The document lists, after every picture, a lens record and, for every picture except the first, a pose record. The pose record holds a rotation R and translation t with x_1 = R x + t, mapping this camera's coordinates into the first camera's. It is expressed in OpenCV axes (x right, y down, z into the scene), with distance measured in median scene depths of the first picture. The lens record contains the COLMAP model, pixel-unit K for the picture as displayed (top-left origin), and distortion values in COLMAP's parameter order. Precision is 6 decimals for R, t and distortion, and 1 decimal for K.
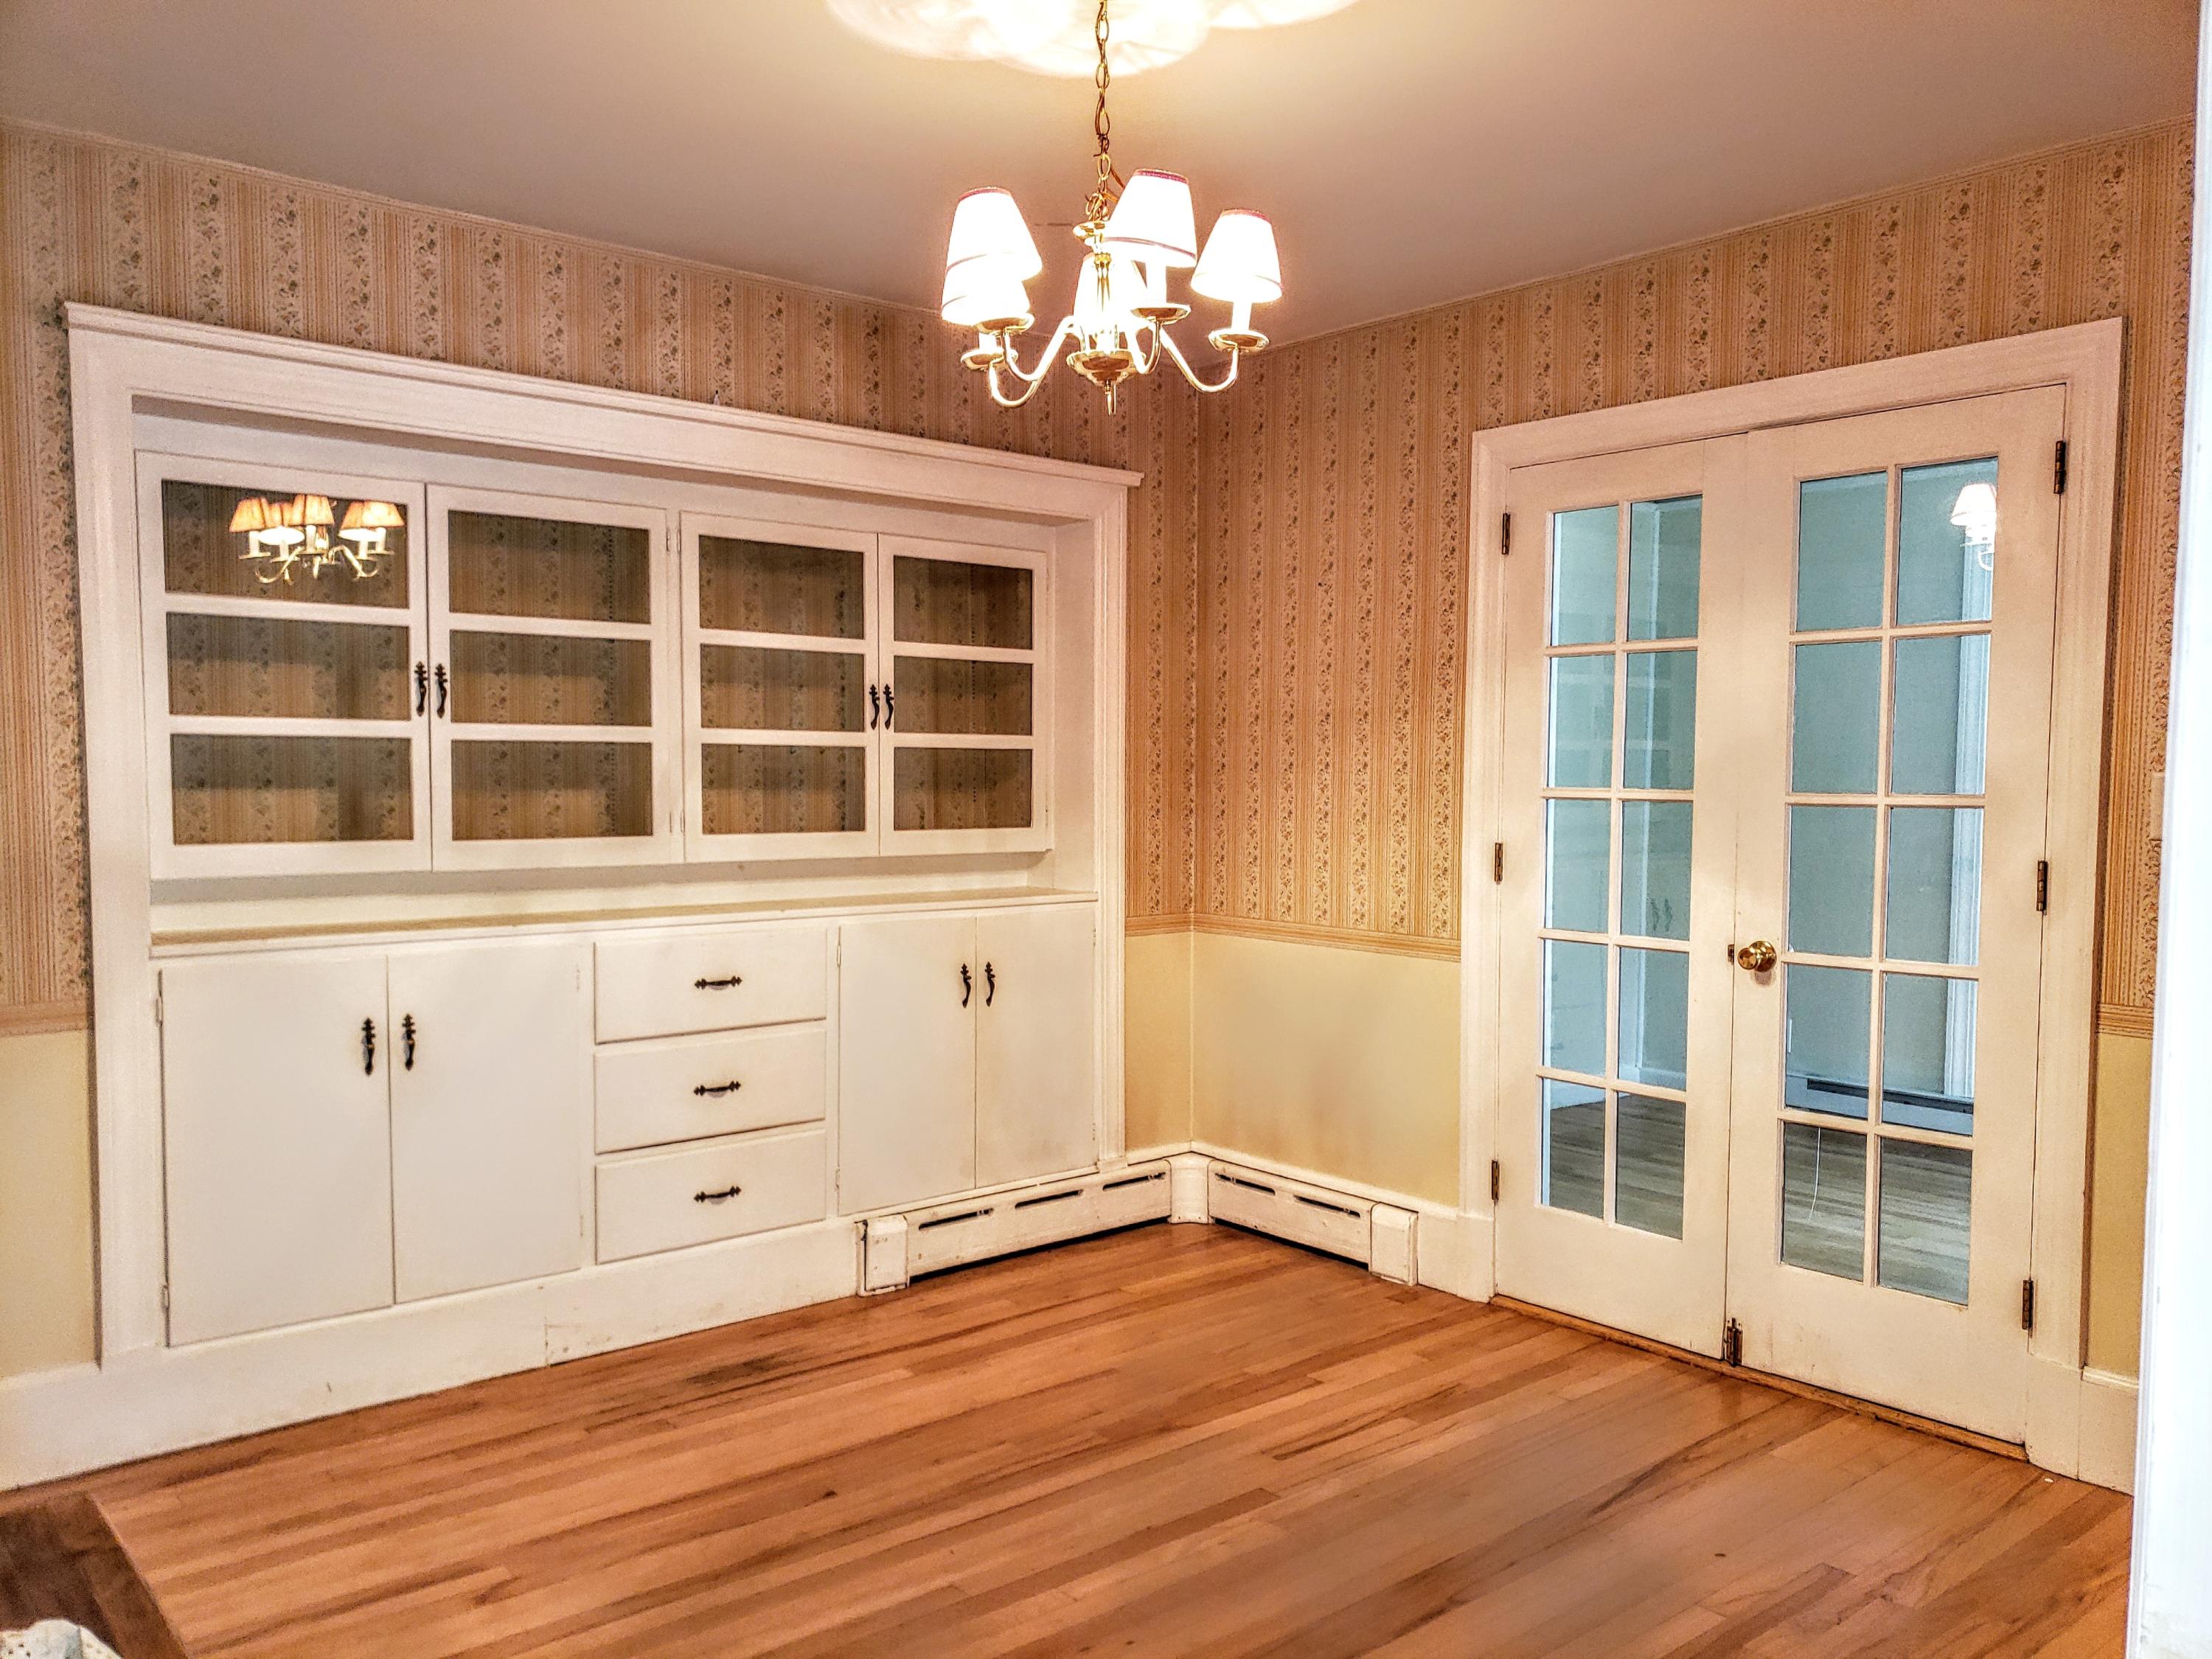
lens RADIAL K [[1732.1, 0, 1121.0], [0, 1732.1, 835.0], [0, 0, 1]] dist [0.069150, -0.076611]
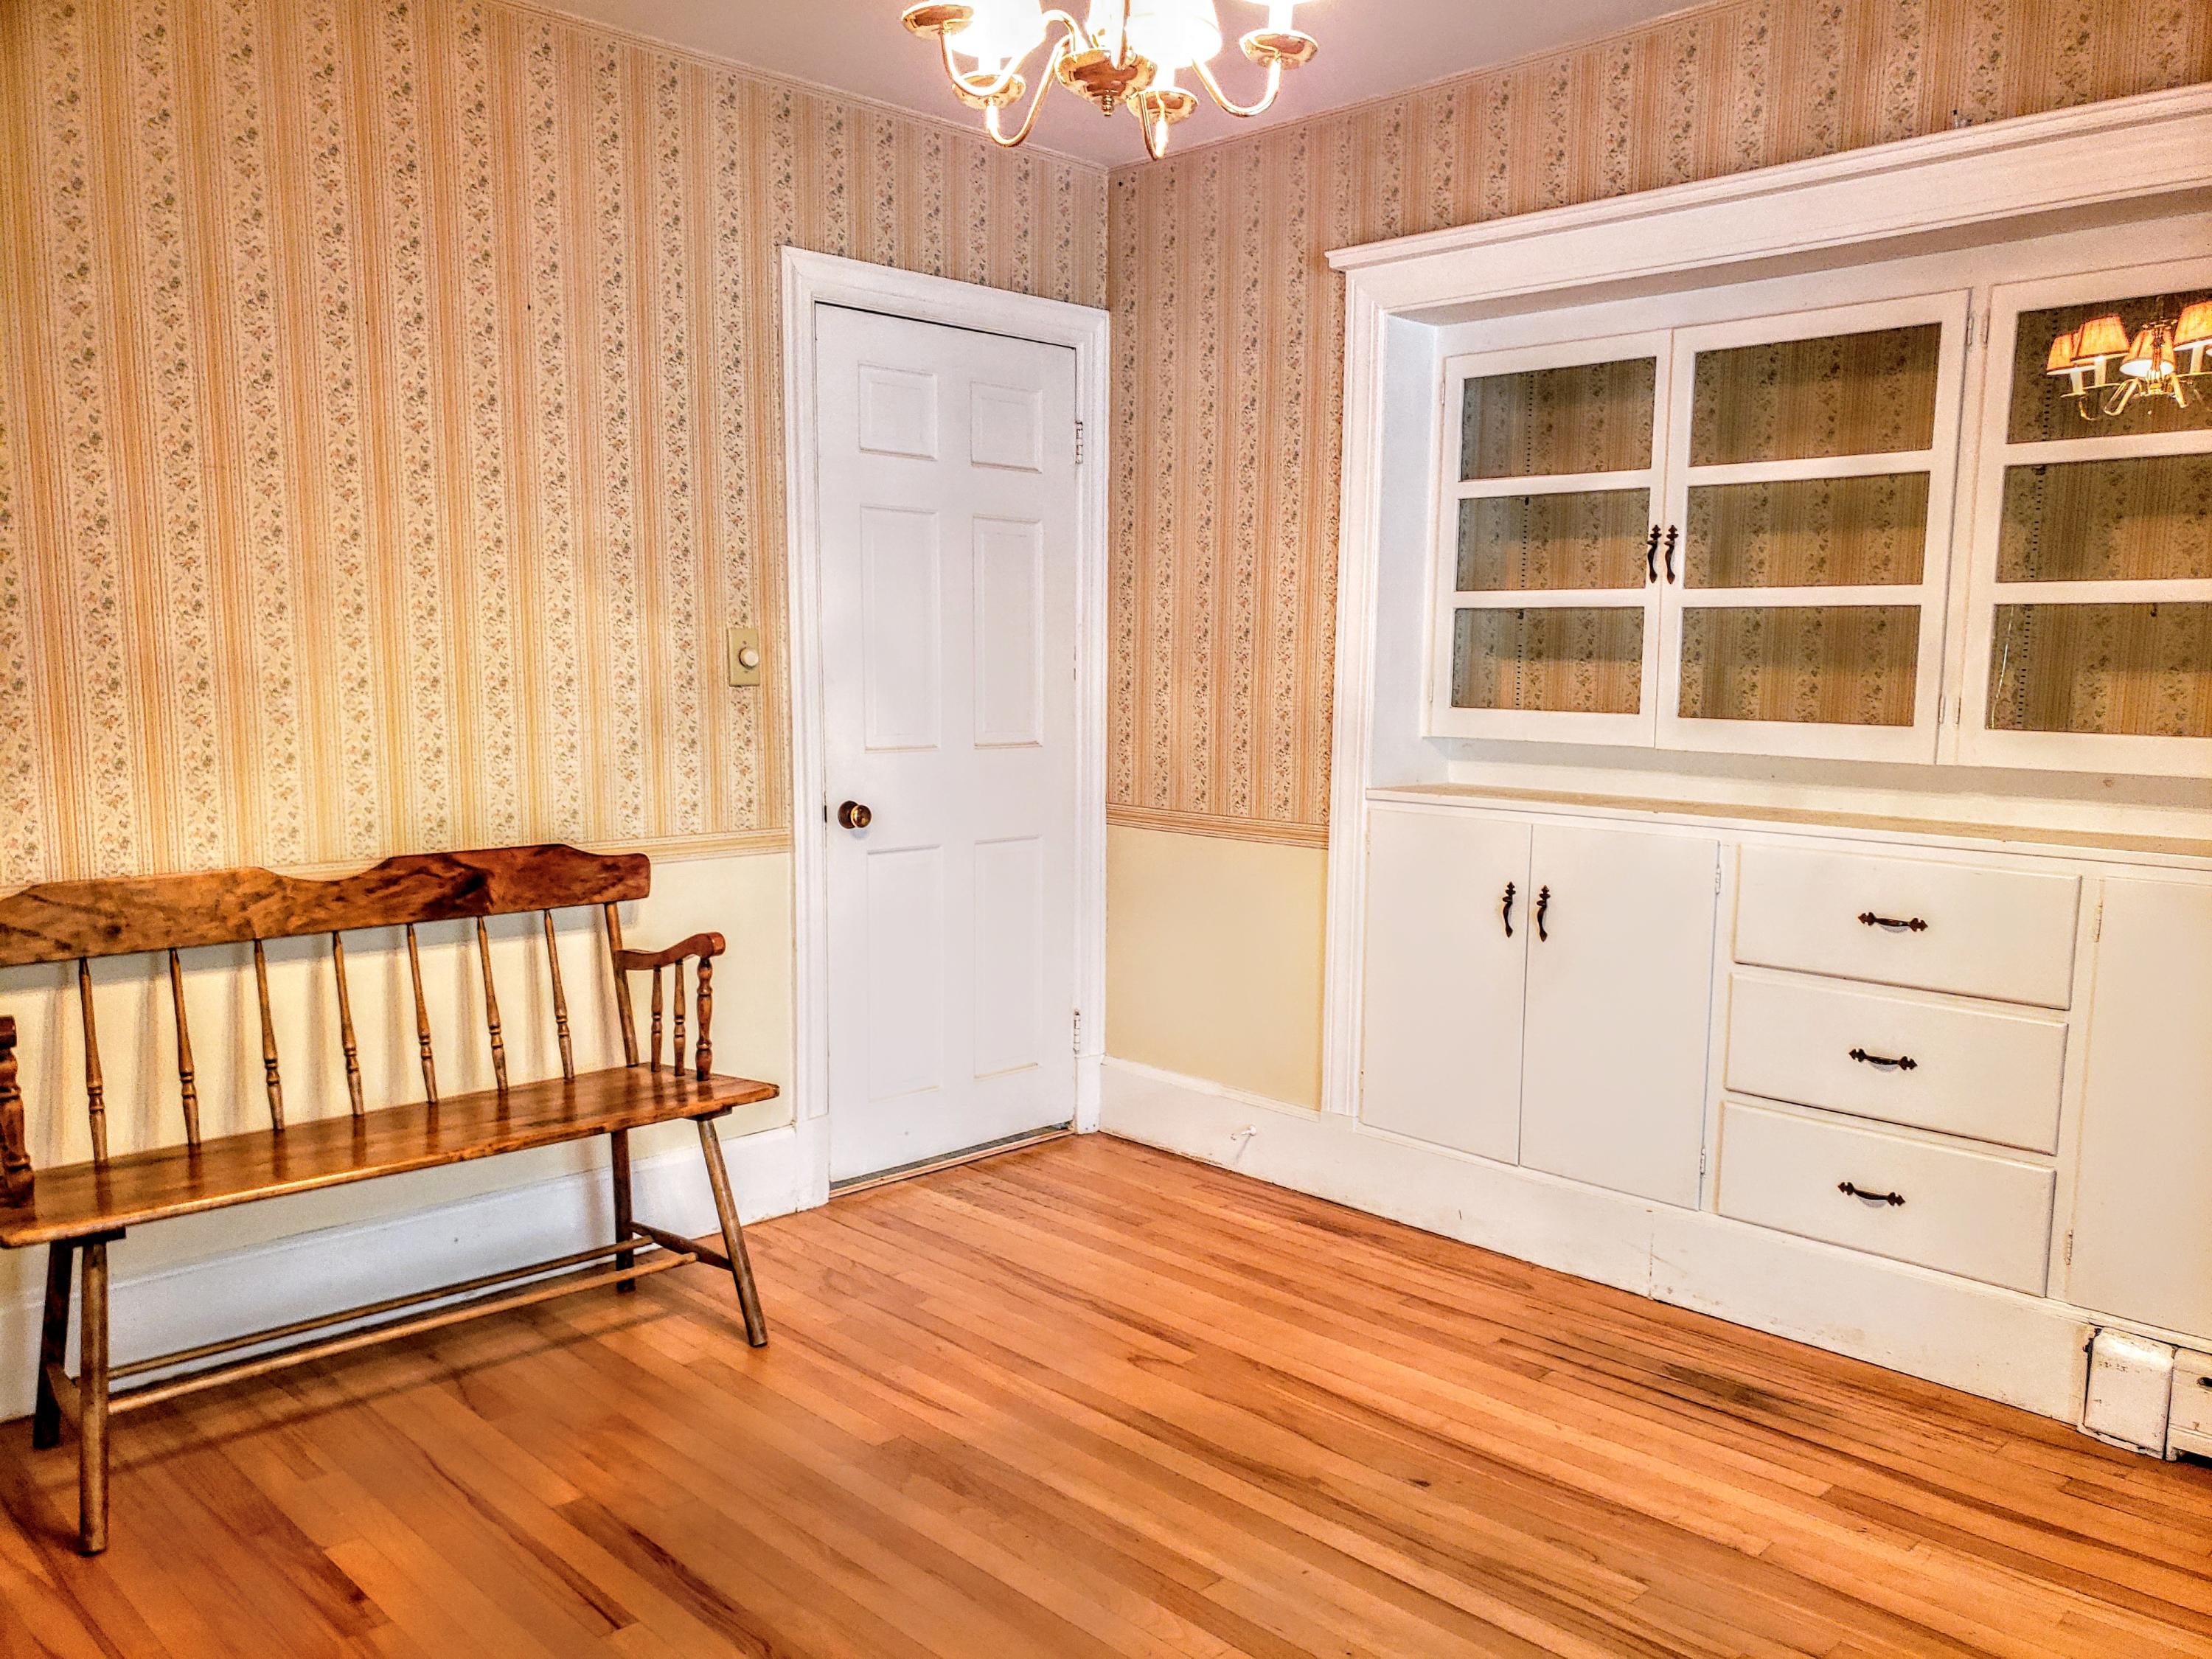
lens RADIAL K [[1732.1, 0, 1098.6], [0, 1732.1, 858.9], [0, 0, 1]] dist [0.069150, -0.076611]
pose [[0.064668, 0.118171, -0.990885, 0.529278], [-0.047529, 0.992202, 0.115226, -0.014838], [0.996774, 0.039644, 0.069780, 0.641237]]
